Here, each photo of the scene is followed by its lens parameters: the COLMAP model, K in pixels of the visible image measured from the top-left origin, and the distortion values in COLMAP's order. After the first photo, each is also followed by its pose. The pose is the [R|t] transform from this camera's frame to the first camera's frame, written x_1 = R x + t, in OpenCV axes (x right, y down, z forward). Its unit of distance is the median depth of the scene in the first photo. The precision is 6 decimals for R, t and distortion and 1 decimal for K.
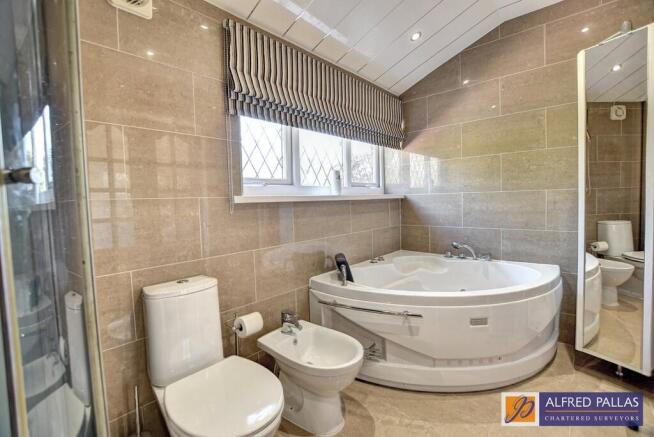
lens RADIAL K [[294.9, 0, 328.9], [0, 294.9, 215.3], [0, 0, 1]] dist [-0.004040, -0.000526]
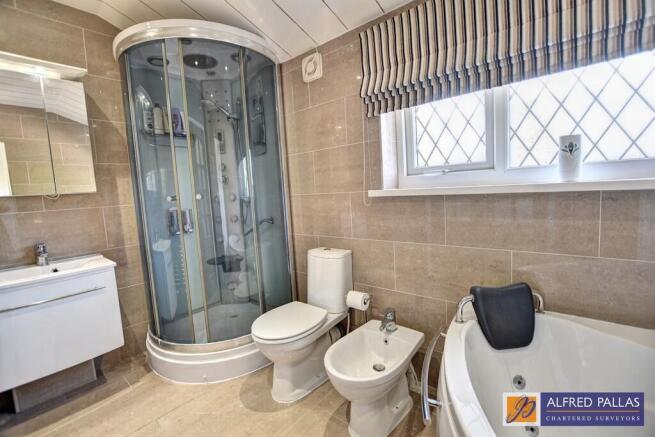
lens RADIAL K [[295.3, 0, 329.4], [0, 295.3, 215.3], [0, 0, 1]] dist [-0.004040, -0.000526]
pose [[0.012290, 0.124384, -0.992158, 0.634664], [0.004606, 0.992215, 0.124449, -0.087297], [0.999914, -0.006099, 0.011622, 0.637995]]
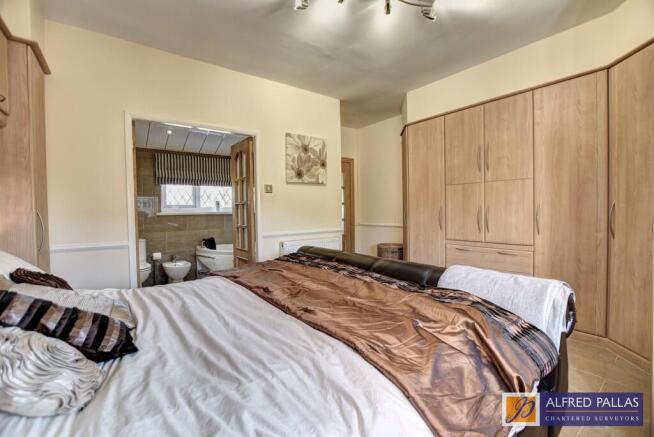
lens RADIAL K [[294.9, 0, 328.9], [0, 294.9, 215.3], [0, 0, 1]] dist [-0.004040, -0.000526]
pose [[0.978248, 0.020545, -0.206421, 1.490440], [-0.026487, 0.999309, -0.026064, -0.007927], [0.205743, 0.030964, 0.978116, -1.140094]]
